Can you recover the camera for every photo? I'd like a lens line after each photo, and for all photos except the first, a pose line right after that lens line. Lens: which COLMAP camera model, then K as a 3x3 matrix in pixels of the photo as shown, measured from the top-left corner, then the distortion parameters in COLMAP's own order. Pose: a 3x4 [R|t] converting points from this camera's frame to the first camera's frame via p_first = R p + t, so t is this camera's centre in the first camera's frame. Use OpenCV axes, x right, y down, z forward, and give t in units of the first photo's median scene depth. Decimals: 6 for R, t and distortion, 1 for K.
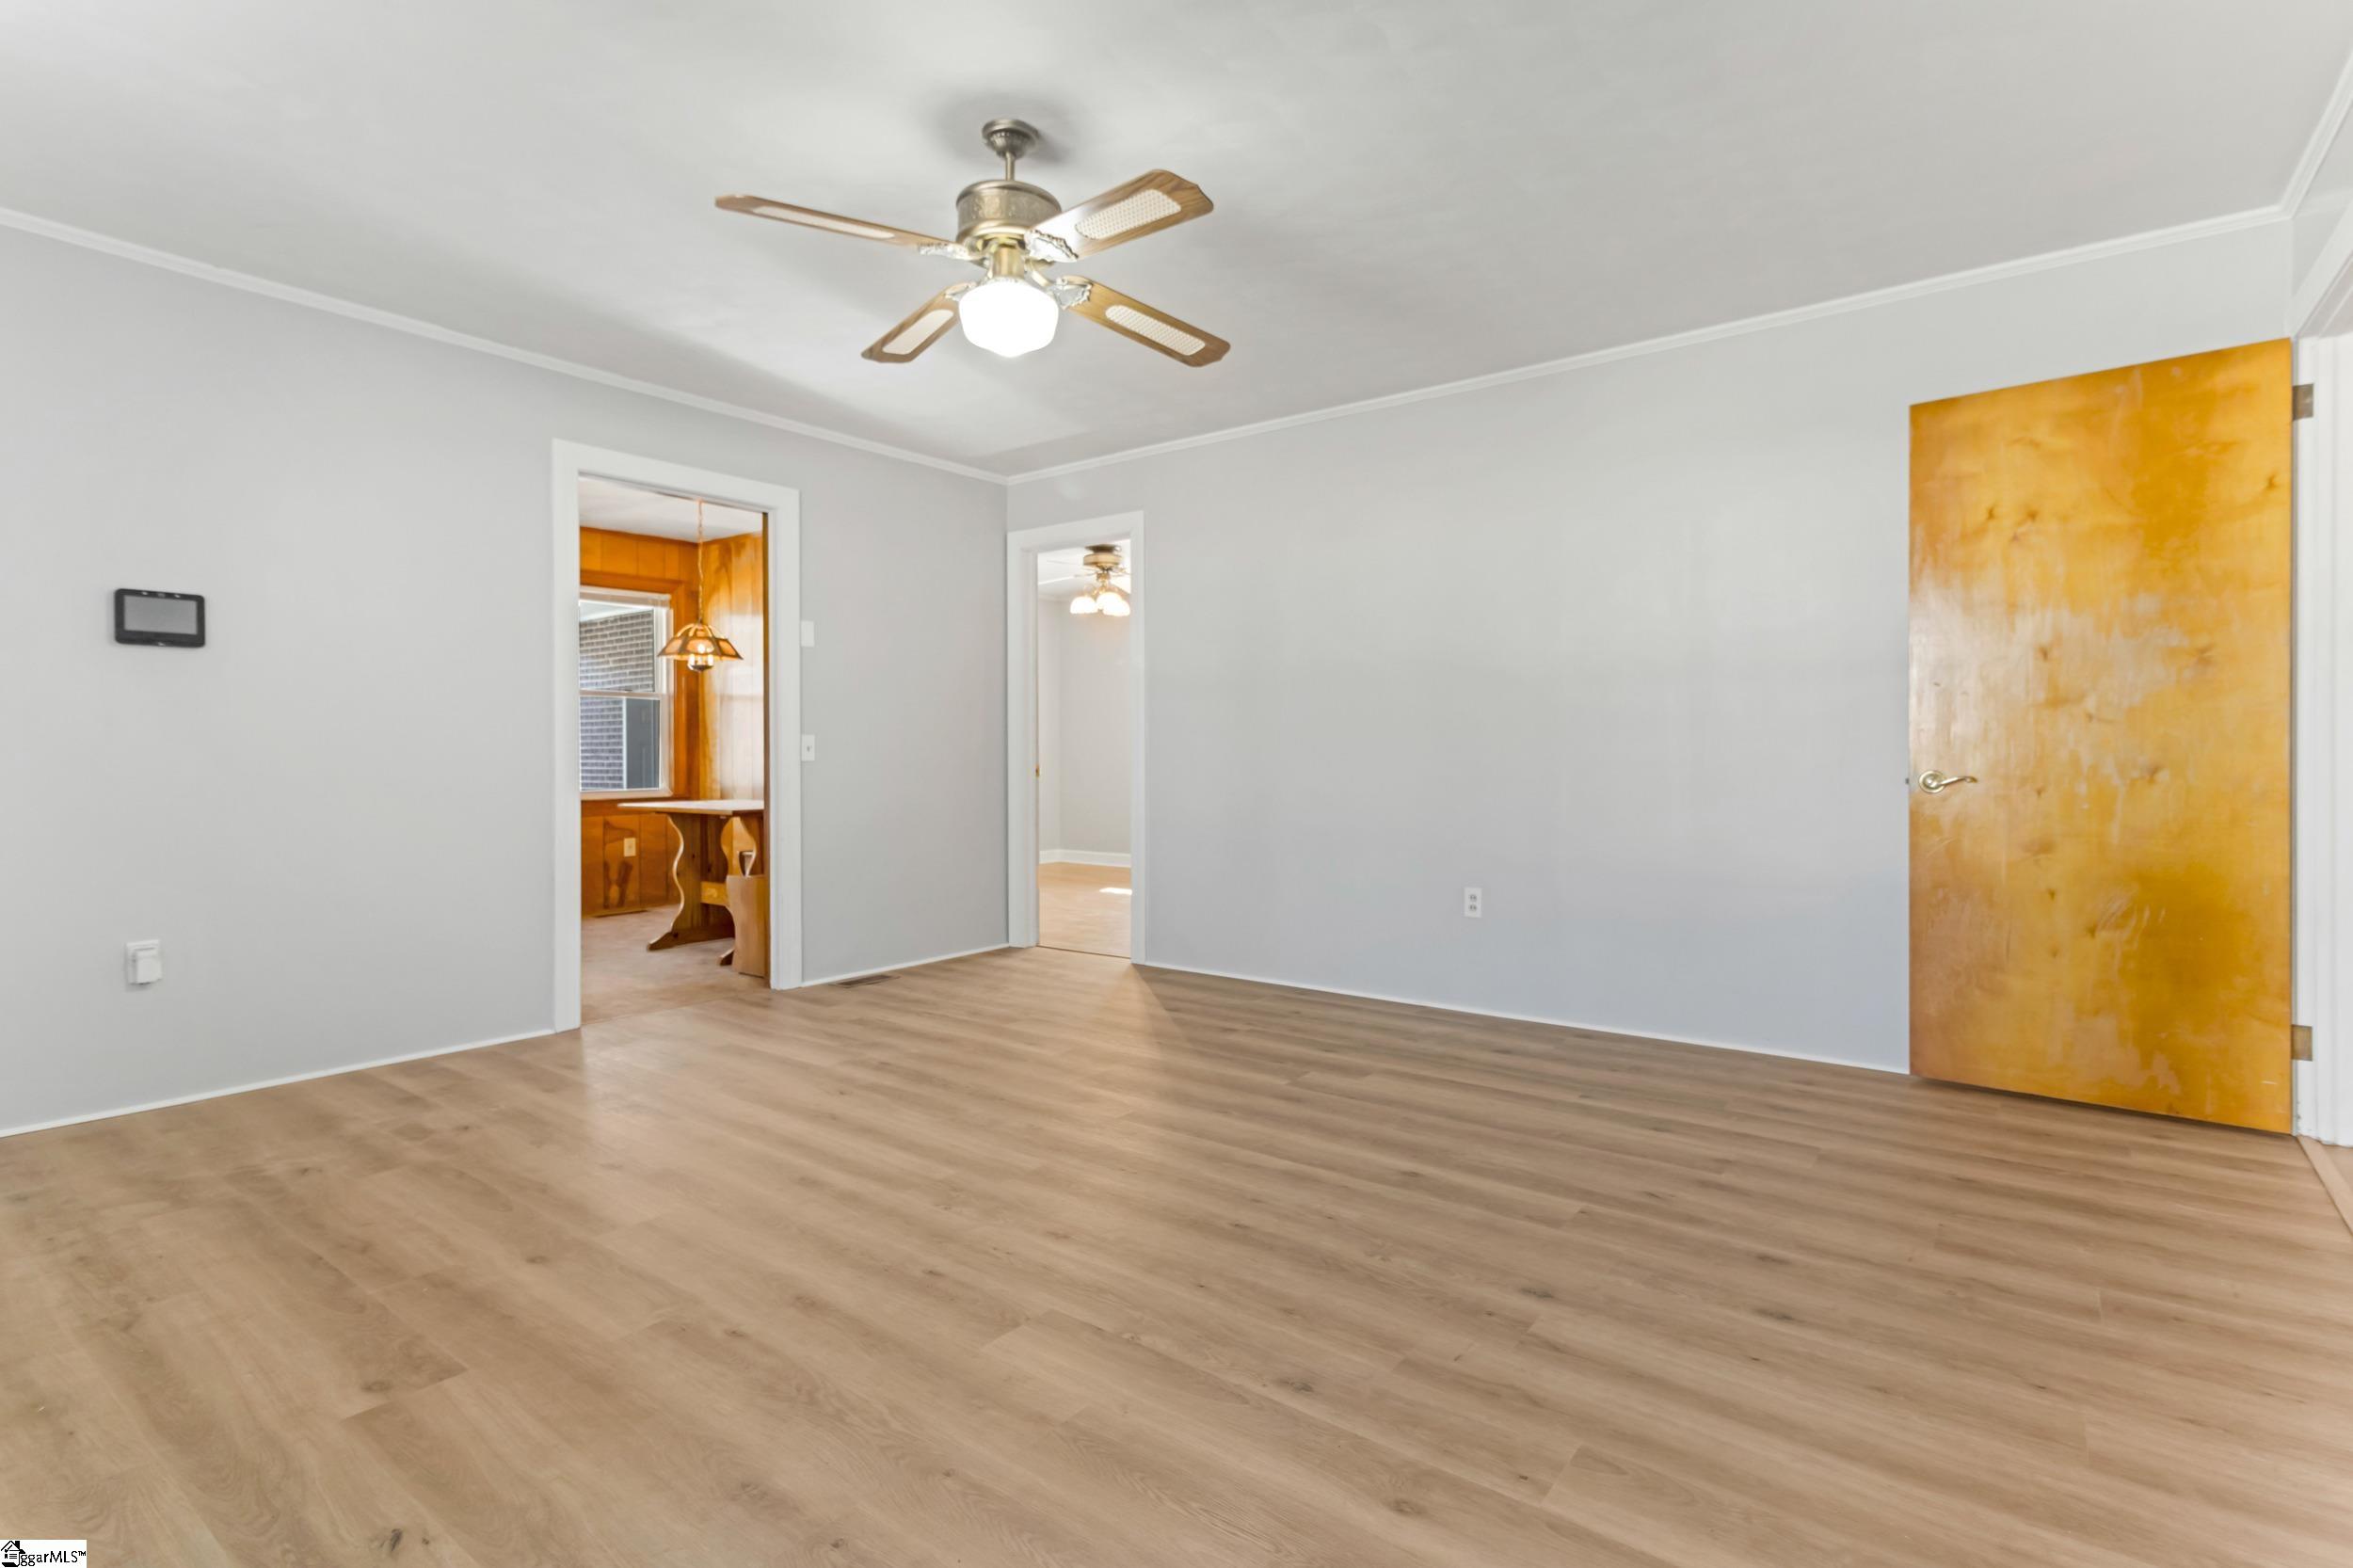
lens RADIAL K [[1123.2, 0, 1182.1], [0, 1123.2, 774.3], [0, 0, 1]] dist [-0.000772, 0.002270]
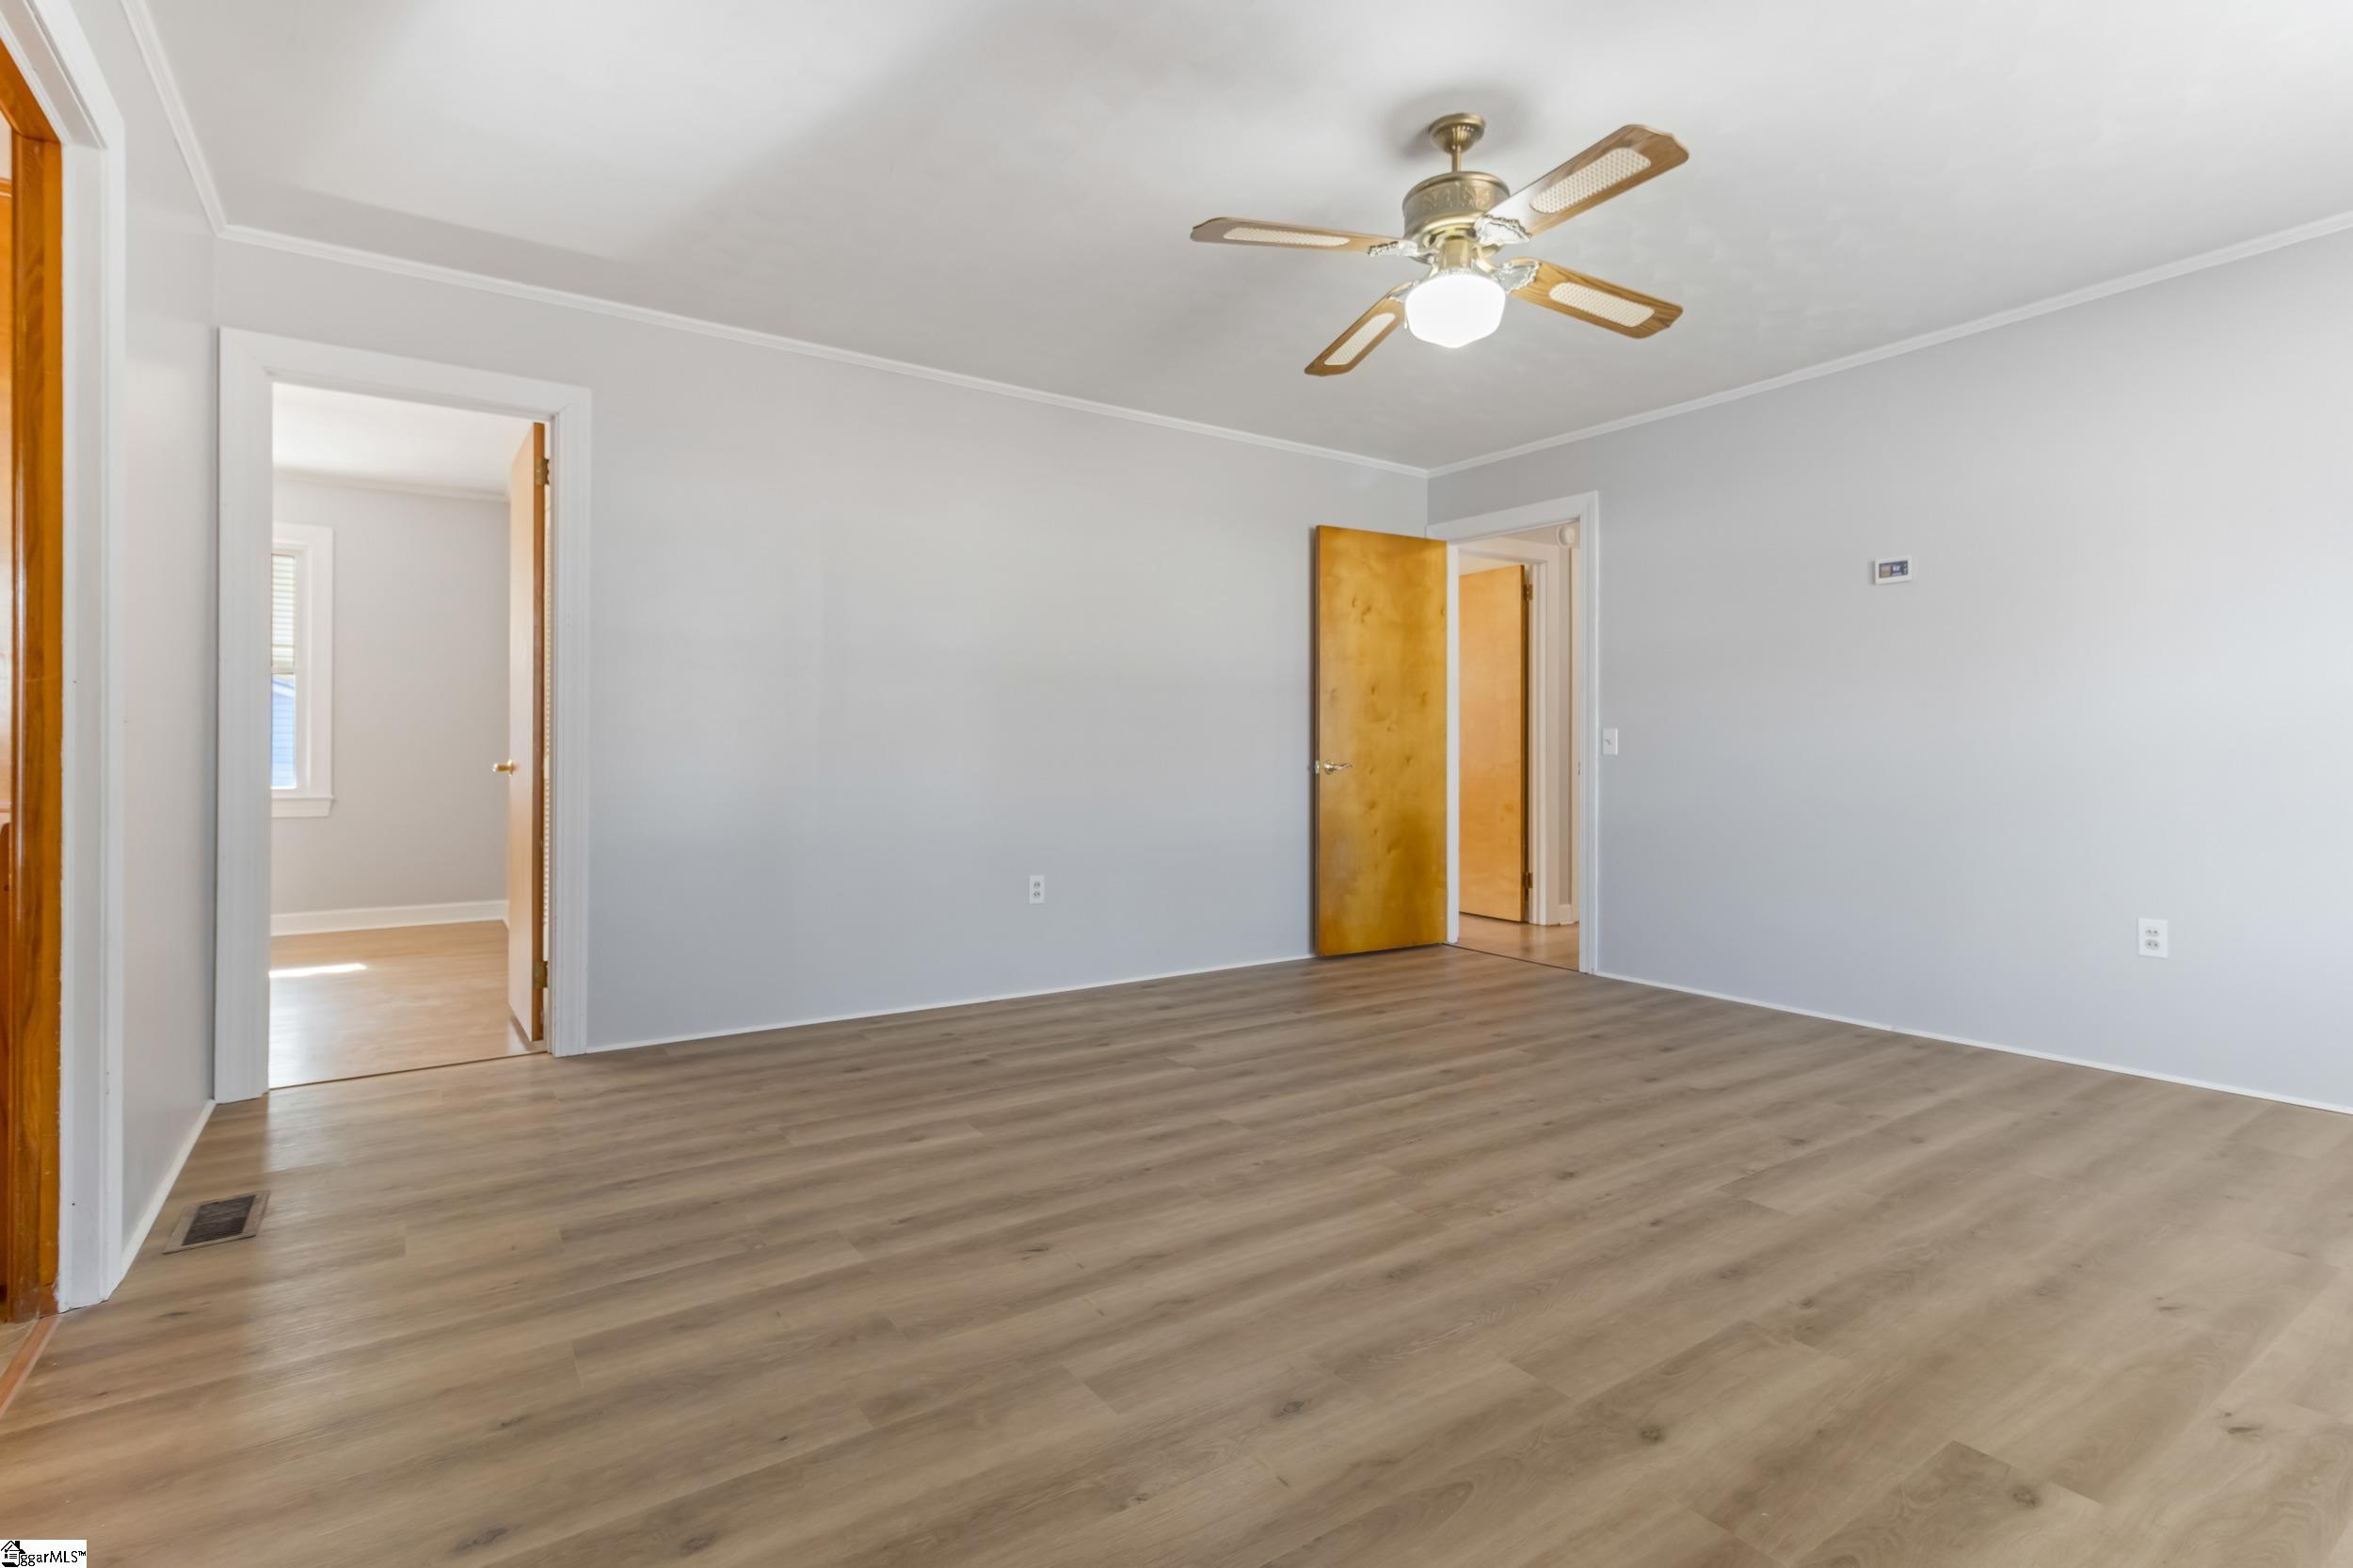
lens RADIAL K [[1123.2, 0, 1176.2], [0, 1123.2, 762.7], [0, 0, 1]] dist [-0.000772, 0.002270]
pose [[0.326090, -0.007892, 0.945306, -1.197360], [0.012576, 0.999913, 0.004010, -0.012078], [-0.945255, 0.010581, 0.326161, 0.921369]]
